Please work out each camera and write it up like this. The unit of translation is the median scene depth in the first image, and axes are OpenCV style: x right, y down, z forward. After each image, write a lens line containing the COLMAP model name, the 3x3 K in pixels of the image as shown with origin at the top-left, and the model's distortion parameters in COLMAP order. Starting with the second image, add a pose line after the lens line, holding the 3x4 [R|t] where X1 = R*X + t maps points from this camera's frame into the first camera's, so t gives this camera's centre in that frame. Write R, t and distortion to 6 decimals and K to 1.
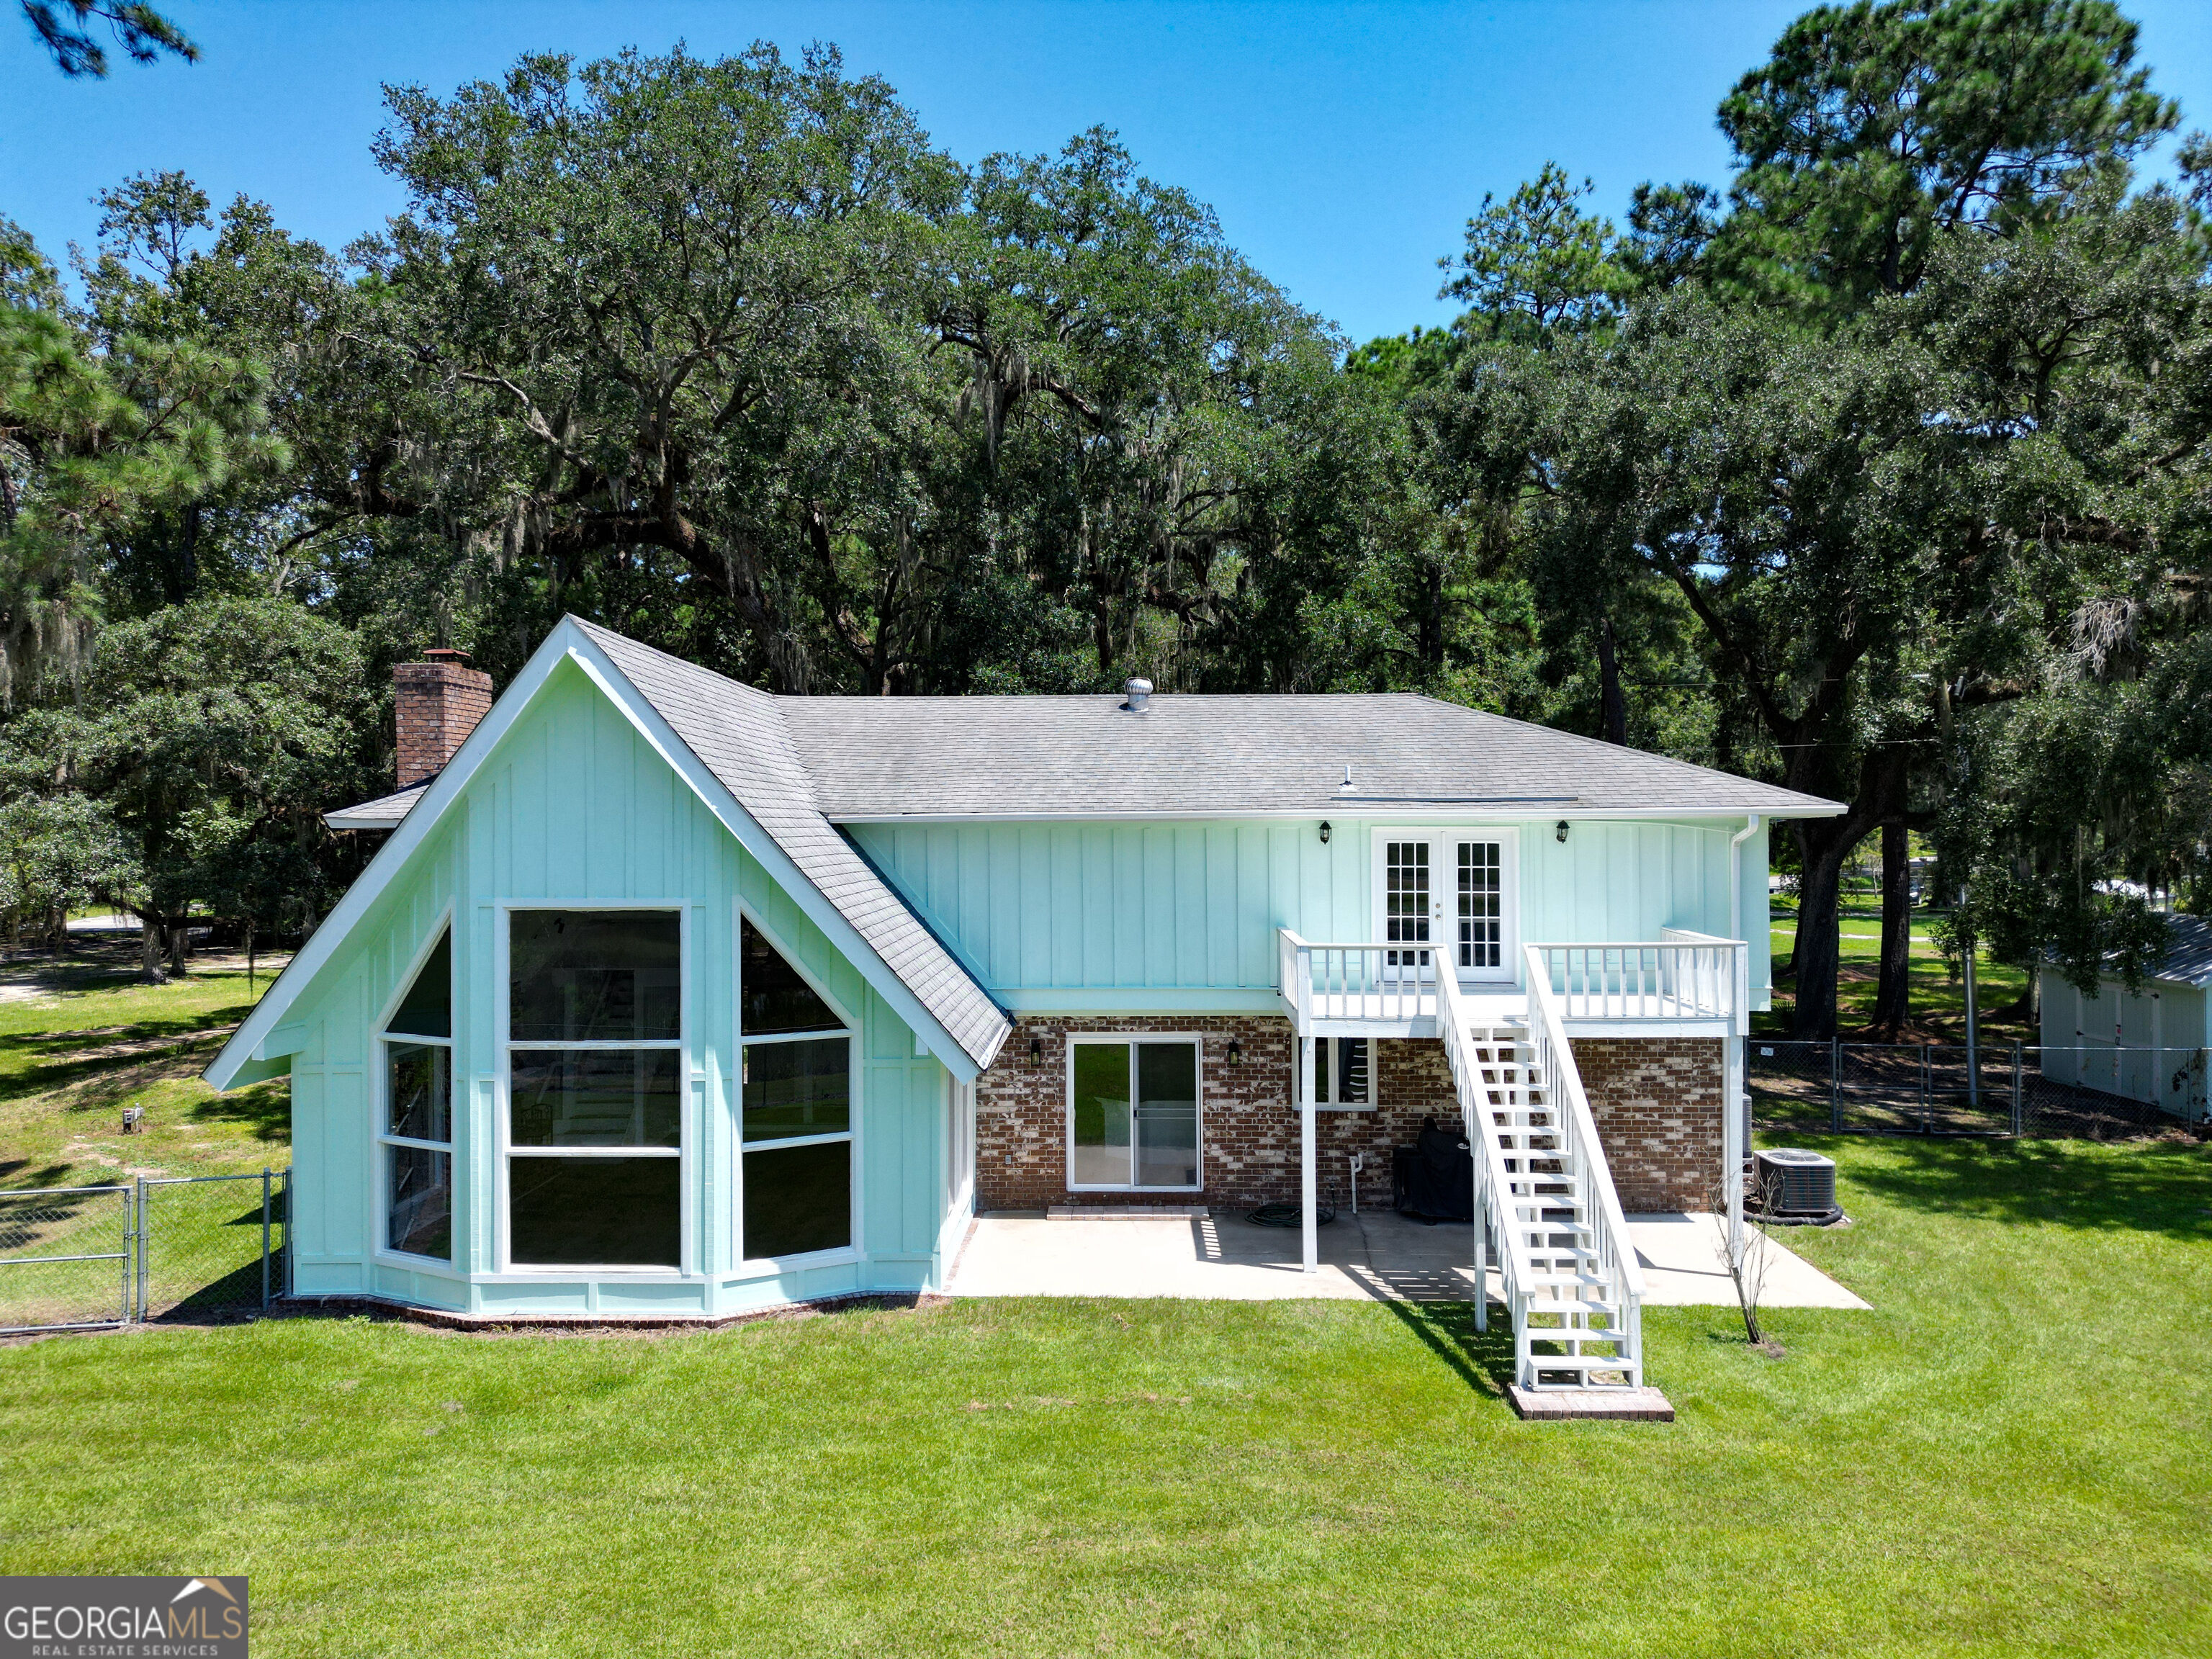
lens RADIAL K [[1561.0, 0, 1099.9], [0, 1561.0, 826.8], [0, 0, 1]] dist [0.043774, -0.023024]
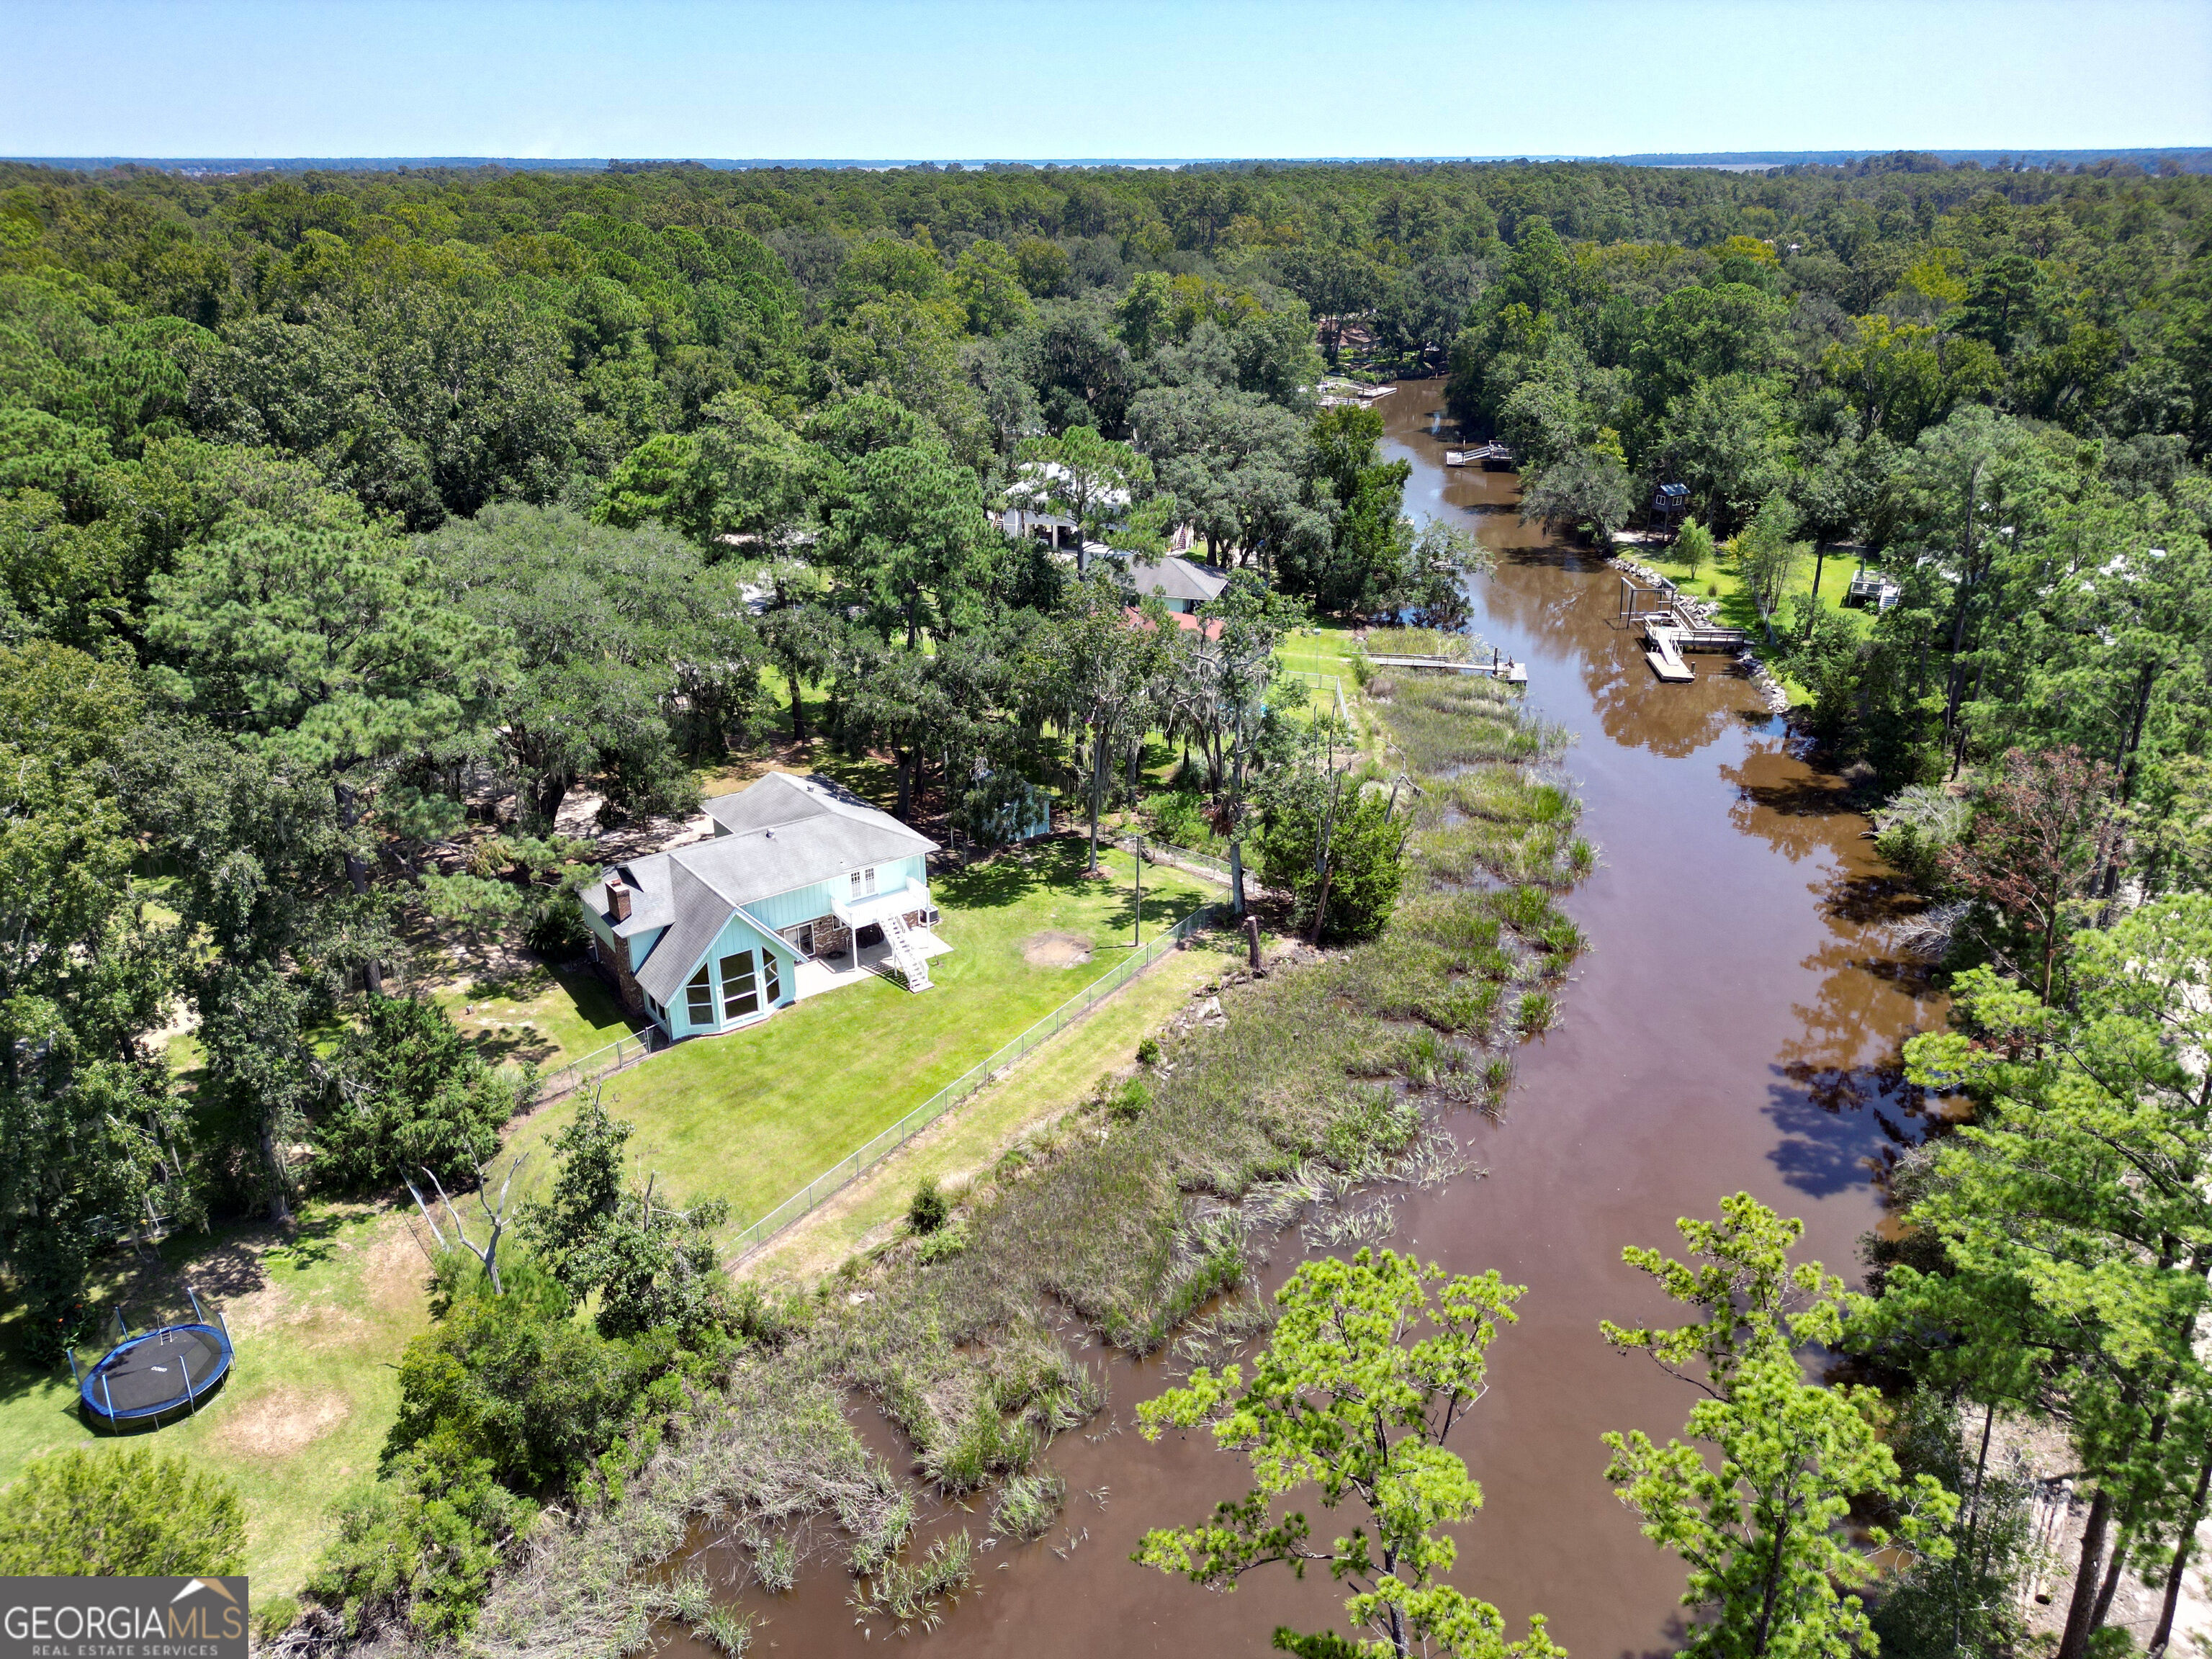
lens RADIAL K [[1514.1, 0, 1158.6], [0, 1514.1, 819.1], [0, 0, 1]] dist [-0.000420, -0.000775]
pose [[0.765941, -0.235379, 0.598274, -1.762330], [-0.021549, 0.920648, 0.389799, -1.912053], [-0.642550, -0.311455, 0.700090, -2.639200]]
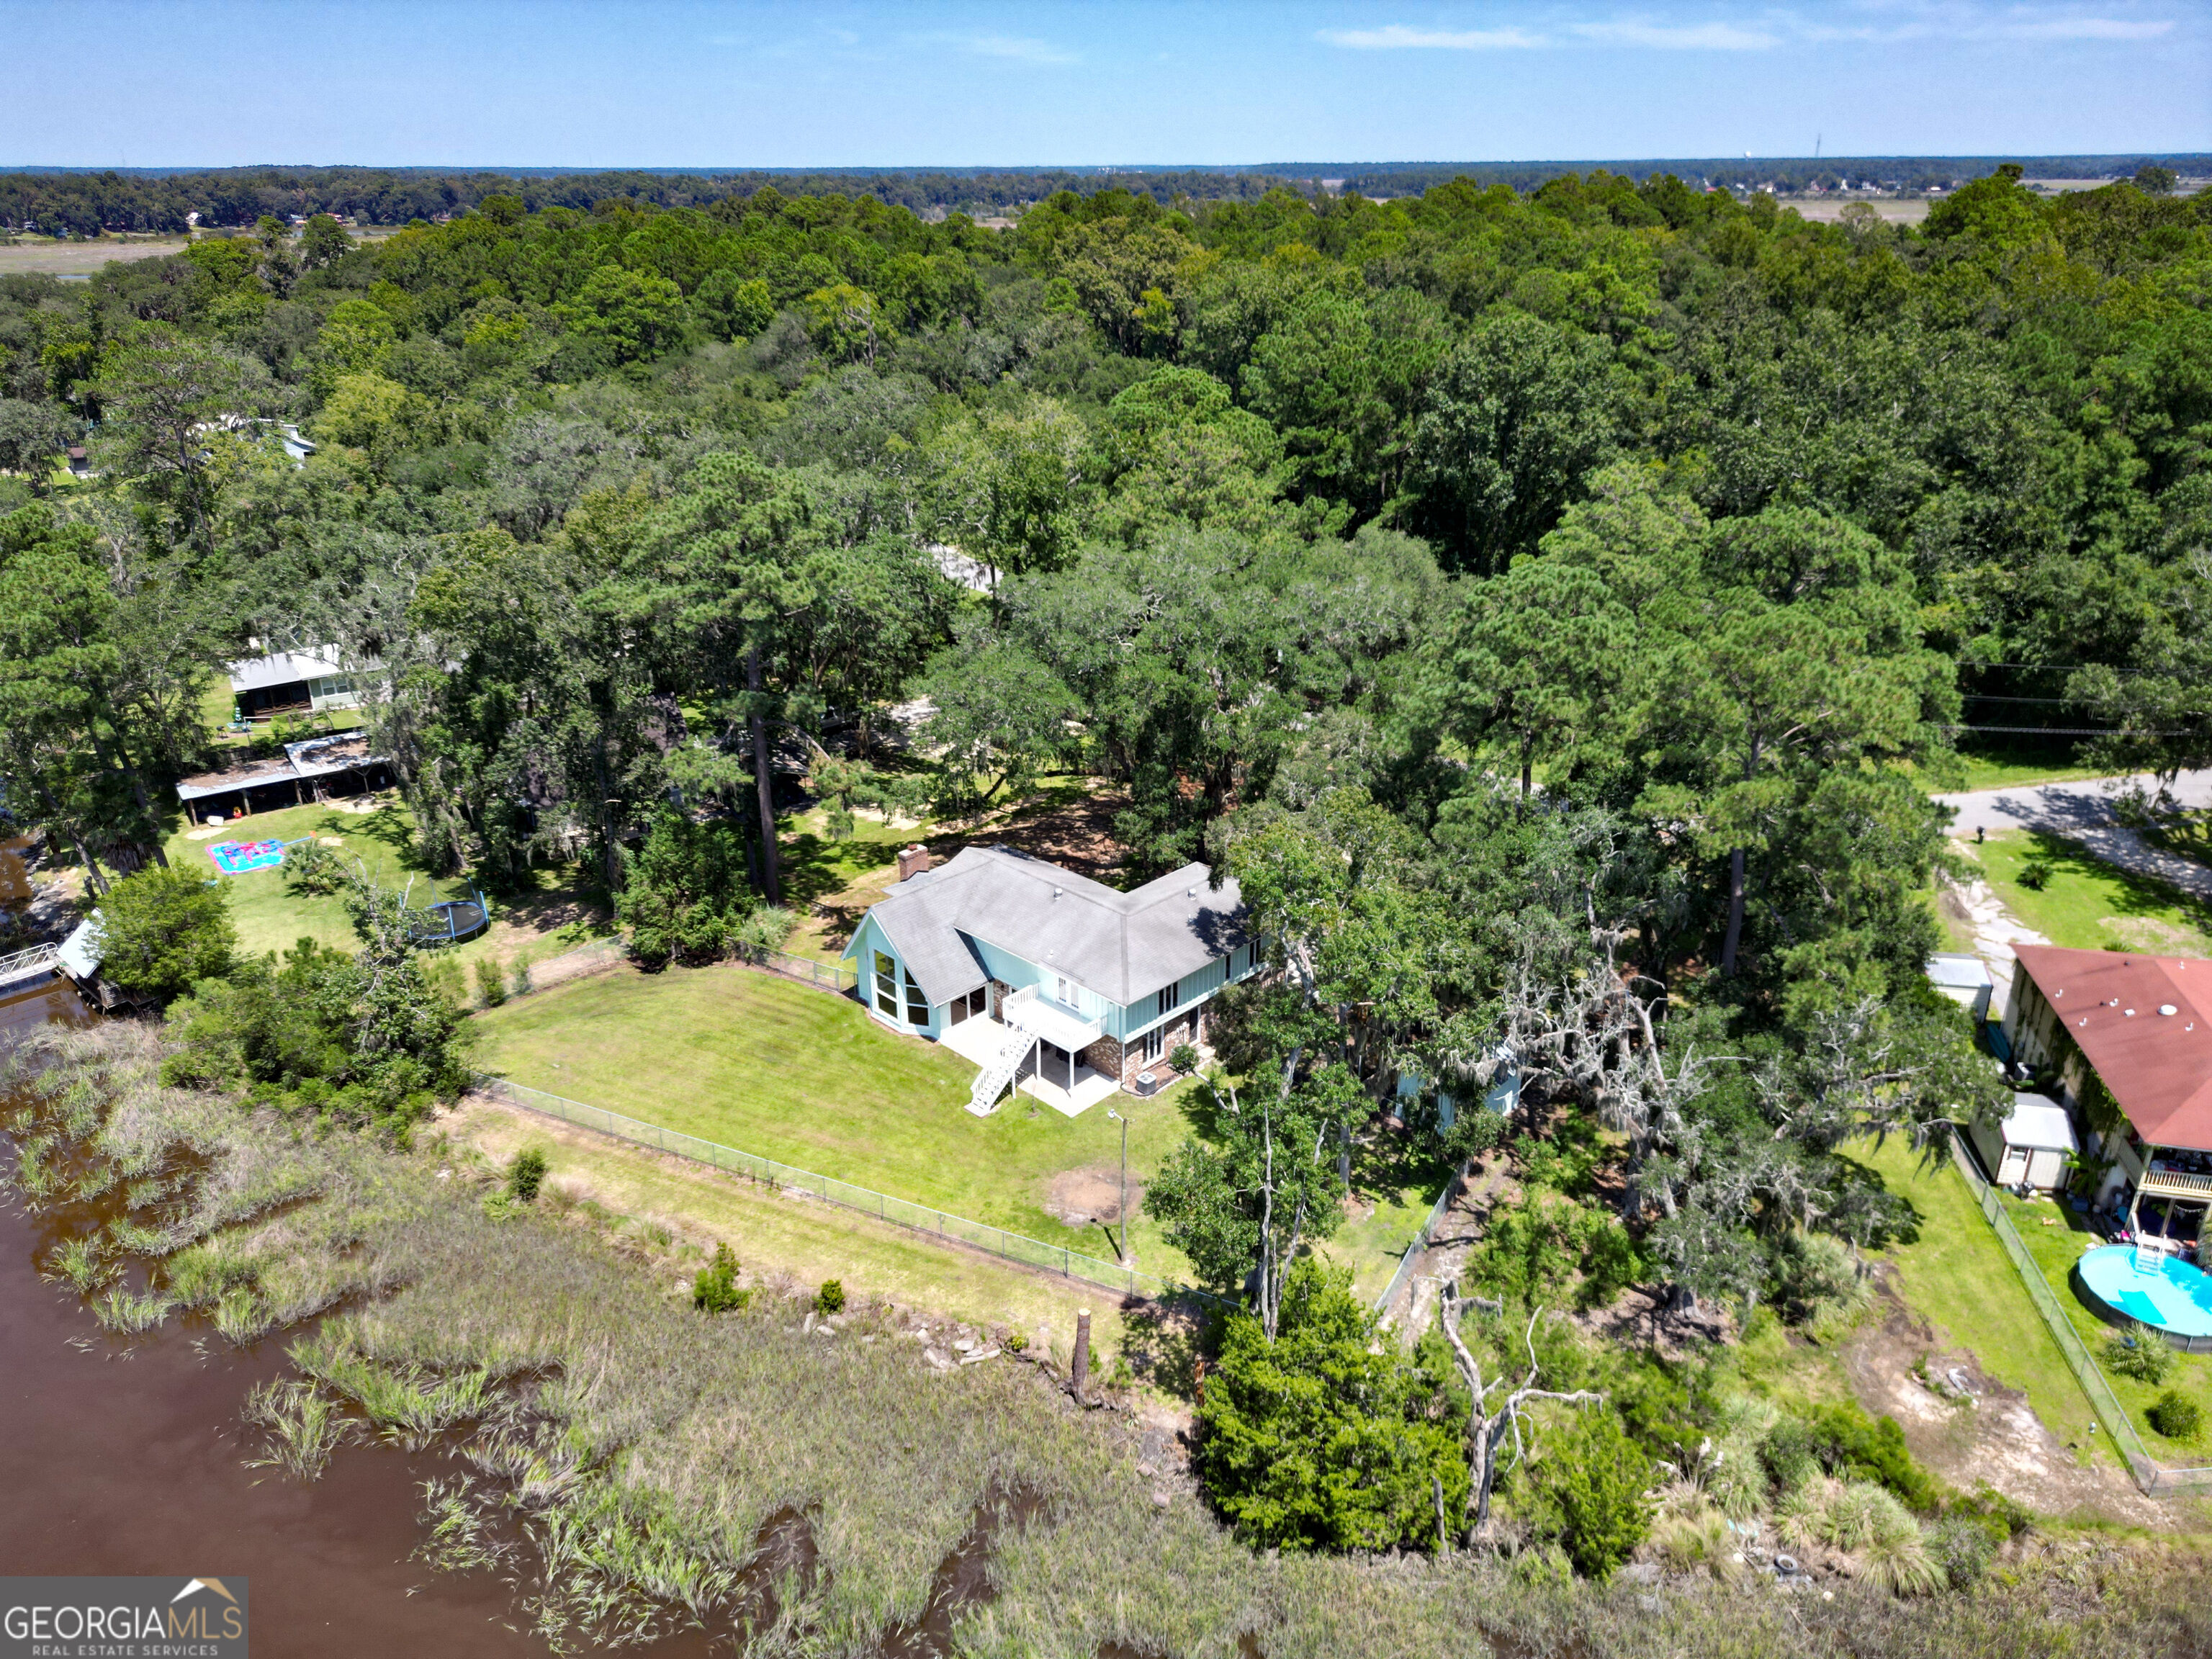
lens RADIAL K [[1549.7, 0, 1107.6], [0, 1549.7, 825.9], [0, 0, 1]] dist [0.069330, -0.061500]
pose [[0.727652, 0.266012, -0.632266, 2.764578], [0.006873, 0.918868, 0.394504, -1.946950], [0.685912, -0.291407, 0.666788, -1.461666]]
